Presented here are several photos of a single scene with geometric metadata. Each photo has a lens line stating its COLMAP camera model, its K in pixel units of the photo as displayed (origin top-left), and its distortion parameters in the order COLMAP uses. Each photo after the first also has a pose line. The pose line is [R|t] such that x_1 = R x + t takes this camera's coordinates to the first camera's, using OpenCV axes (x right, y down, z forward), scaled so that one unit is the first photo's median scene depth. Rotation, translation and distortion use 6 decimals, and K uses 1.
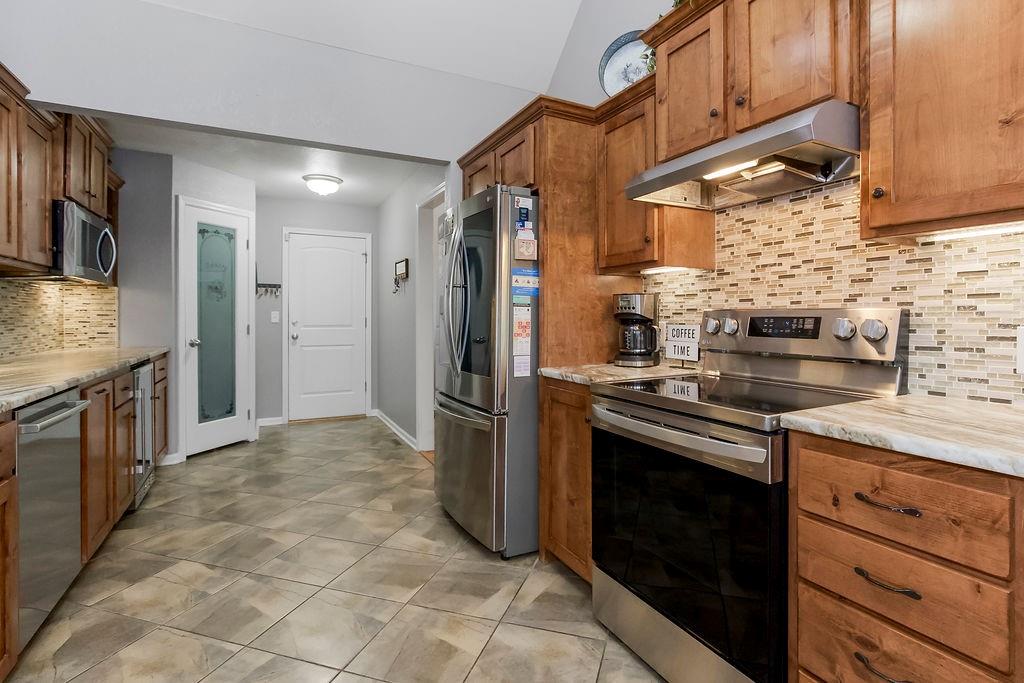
lens RADIAL K [[506.4, 0, 540.9], [0, 506.4, 316.2], [0, 0, 1]] dist [-0.014862, 0.003563]
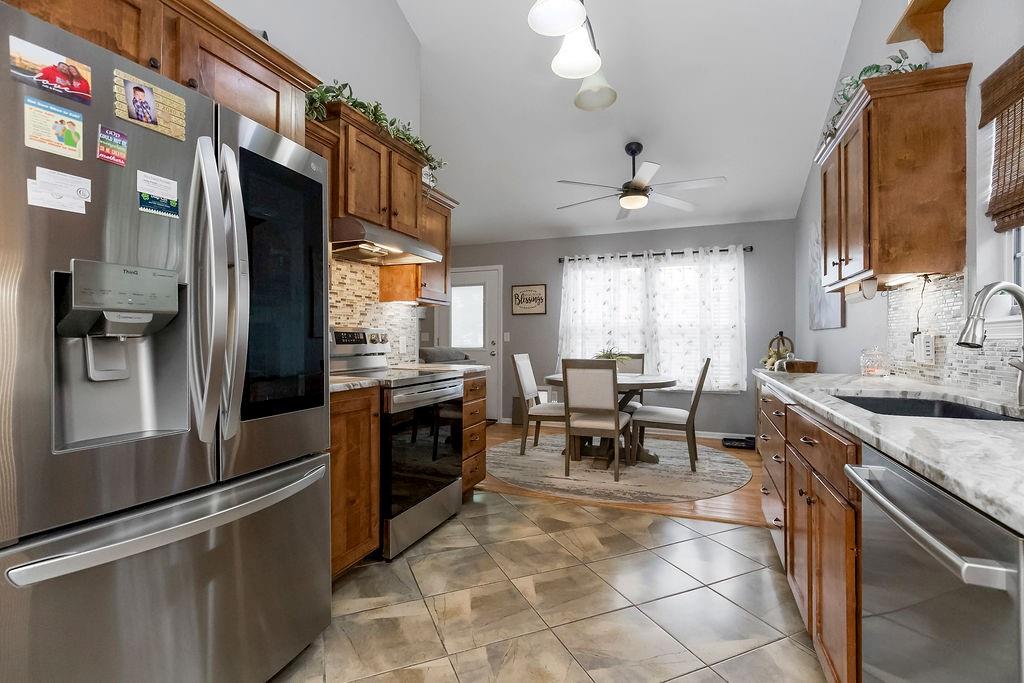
lens RADIAL K [[473.6, 0, 508.1], [0, 473.6, 336.4], [0, 0, 1]] dist [-0.005274, 0.001184]
pose [[-0.639103, 0.006203, 0.769096, -0.692190], [-0.000911, 0.999961, -0.008822, 0.019030], [-0.769121, -0.006339, -0.639072, 1.039359]]
